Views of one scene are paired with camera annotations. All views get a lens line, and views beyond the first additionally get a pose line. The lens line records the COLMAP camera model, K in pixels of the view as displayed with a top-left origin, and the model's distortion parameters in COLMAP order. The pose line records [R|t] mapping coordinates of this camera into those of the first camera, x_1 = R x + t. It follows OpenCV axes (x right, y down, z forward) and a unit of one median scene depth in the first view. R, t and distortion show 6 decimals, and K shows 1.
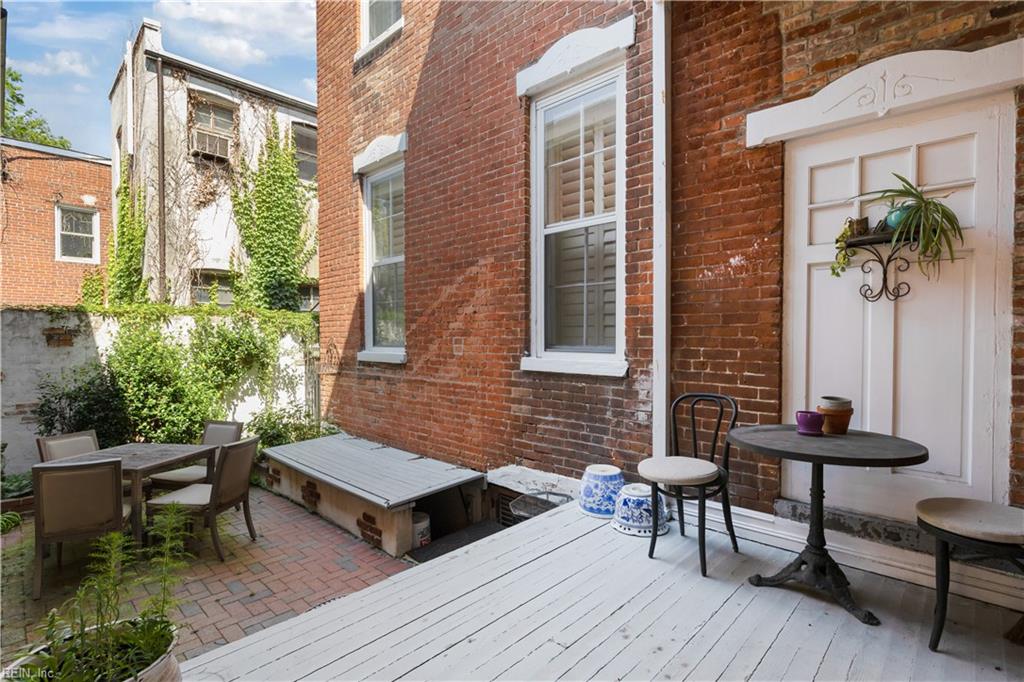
lens RADIAL K [[485.1, 0, 515.7], [0, 485.1, 341.2], [0, 0, 1]] dist [-0.005904, -0.000118]
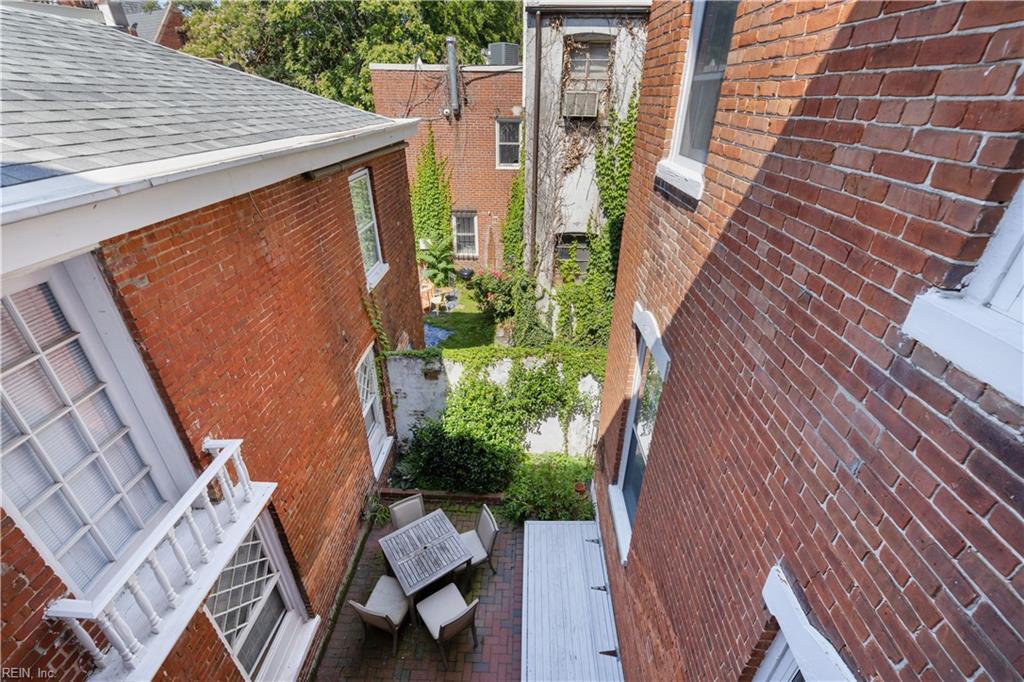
lens RADIAL K [[442.7, 0, 508.8], [0, 442.7, 343.8], [0, 0, 1]] dist [0.002768, 0.000116]
pose [[0.650202, 0.379061, -0.658445, 0.022217], [-0.009139, 0.870487, 0.492107, -0.420017], [0.759706, -0.313952, 0.569457, 0.258519]]
